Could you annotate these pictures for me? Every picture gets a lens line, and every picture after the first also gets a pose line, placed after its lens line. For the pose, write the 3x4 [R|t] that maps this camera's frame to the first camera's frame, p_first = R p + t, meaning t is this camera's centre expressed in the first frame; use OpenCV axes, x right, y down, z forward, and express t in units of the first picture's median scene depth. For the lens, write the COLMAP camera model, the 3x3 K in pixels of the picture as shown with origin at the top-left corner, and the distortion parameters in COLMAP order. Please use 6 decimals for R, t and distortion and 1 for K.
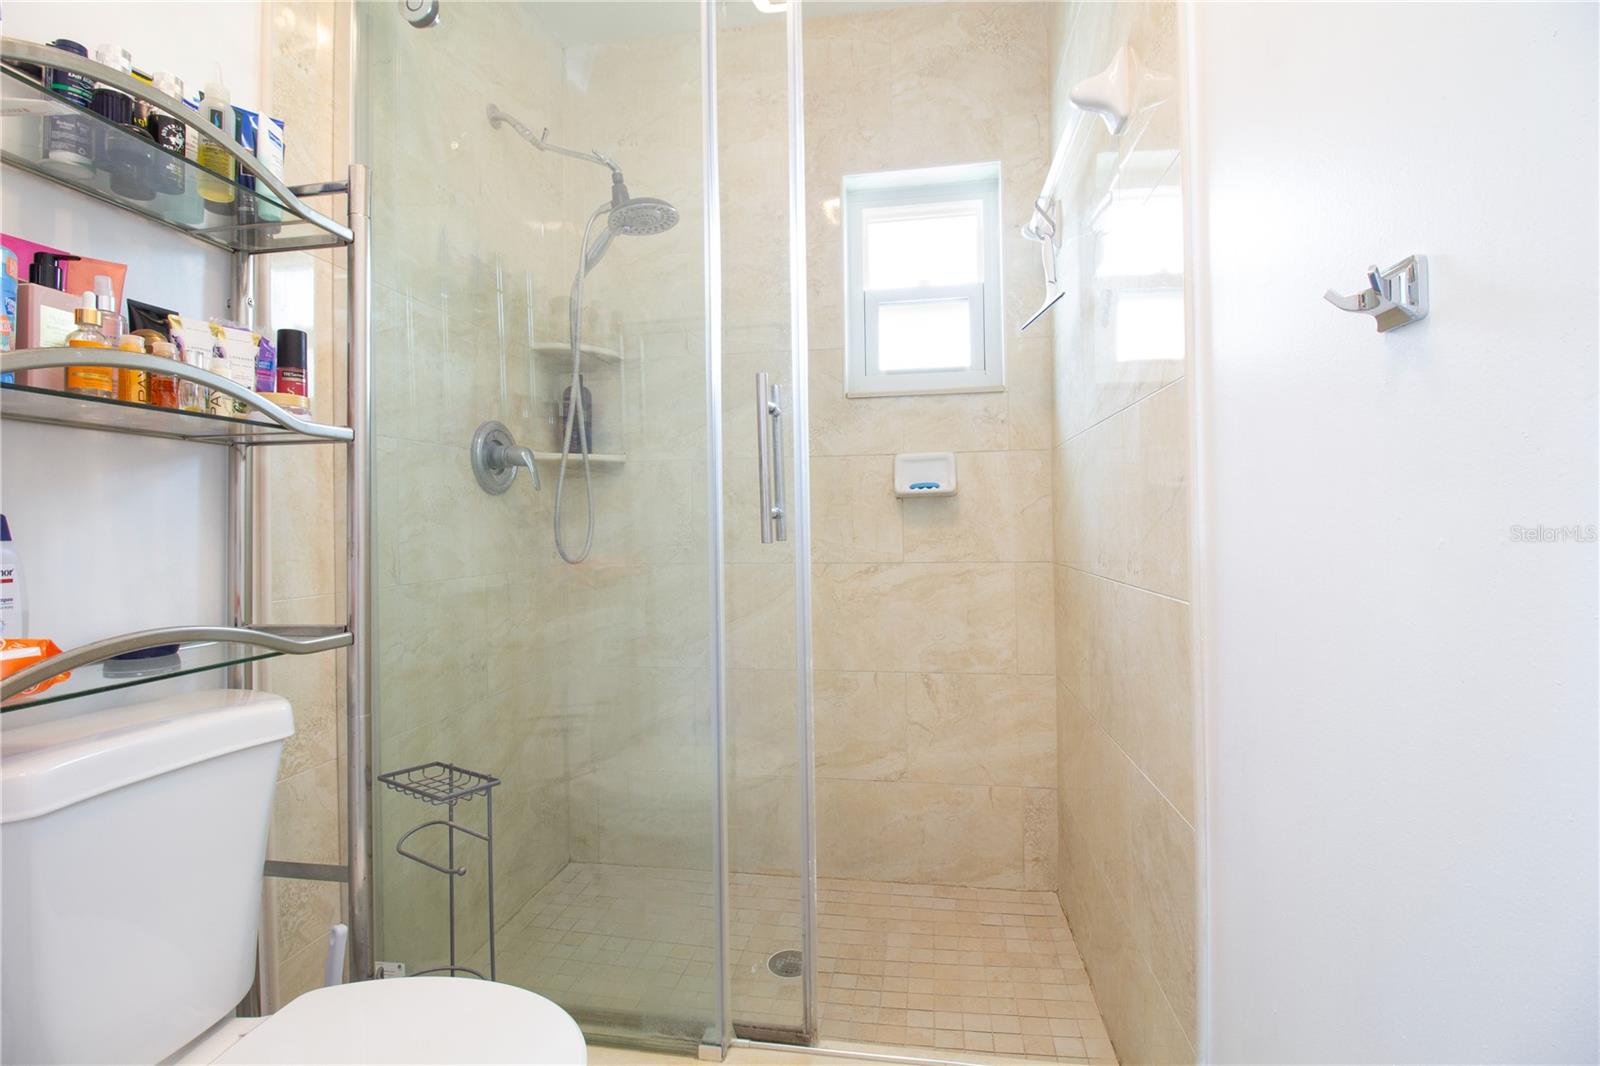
lens RADIAL K [[737.9, 0, 807.2], [0, 737.9, 530.9], [0, 0, 1]] dist [-0.000488, -0.000057]
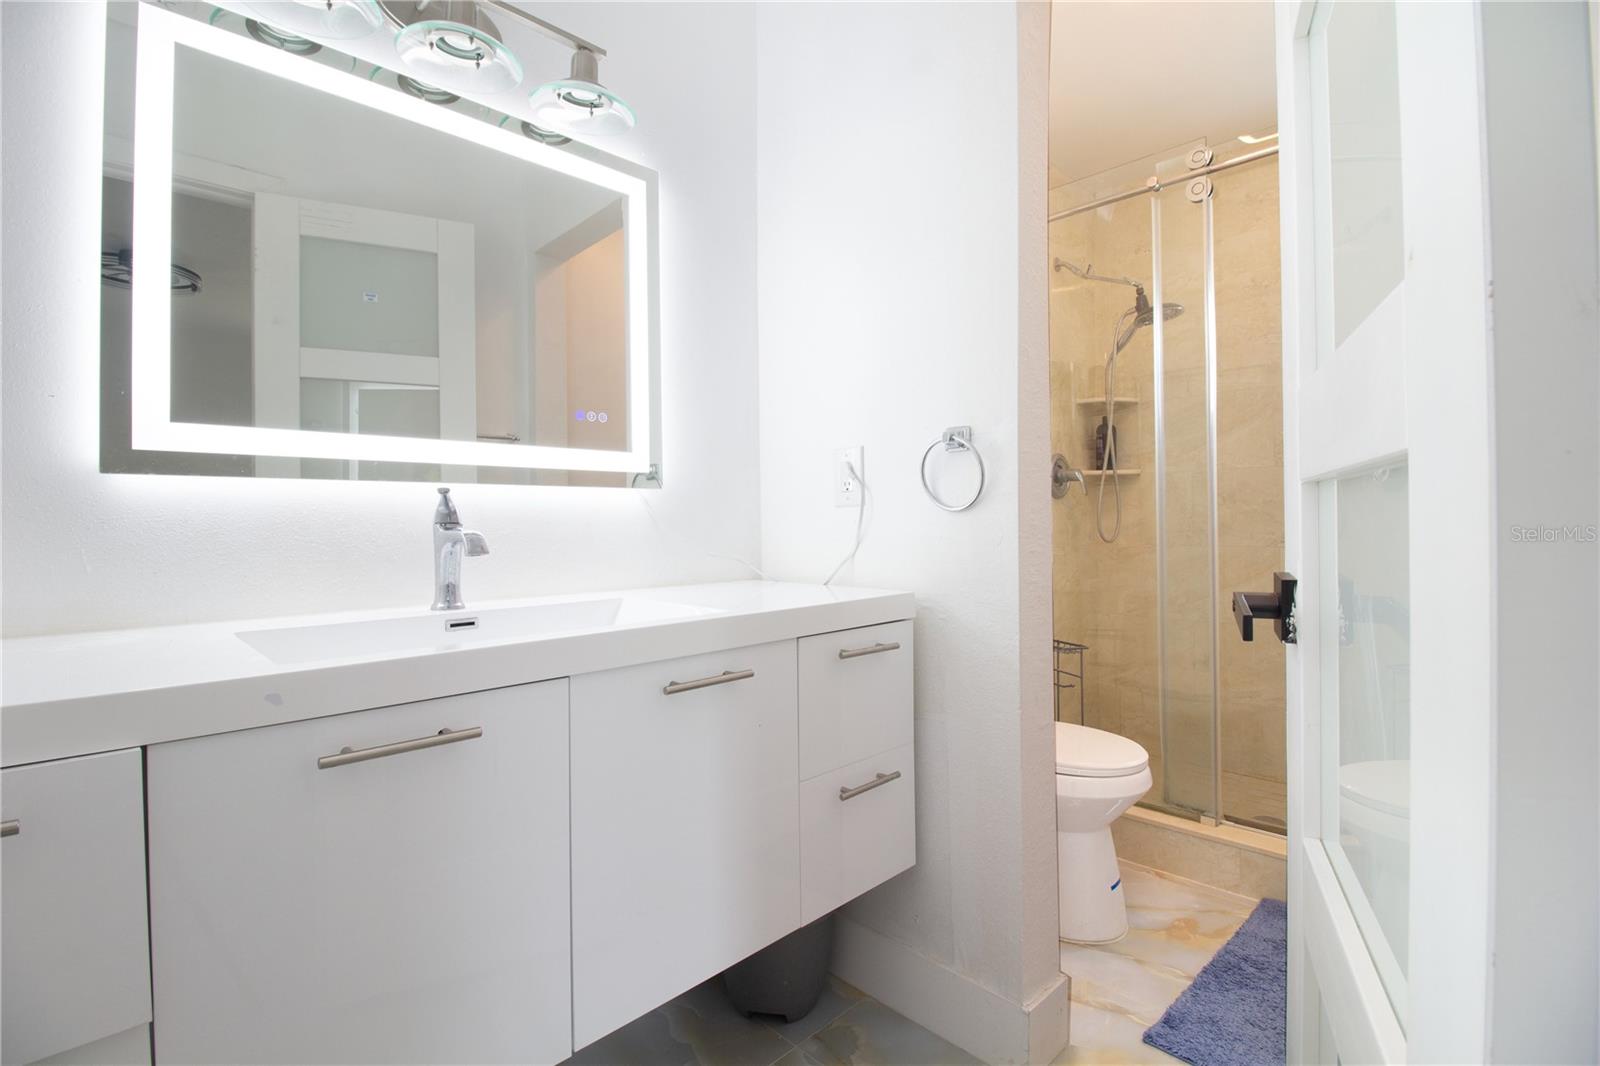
lens RADIAL K [[737.9, 0, 807.2], [0, 737.9, 530.9], [0, 0, 1]] dist [-0.000488, -0.000057]
pose [[0.813974, 0.002348, -0.580897, 0.069777], [0.001579, 0.999979, 0.006254, 0.010856], [0.580899, -0.006008, 0.813953, -0.627798]]
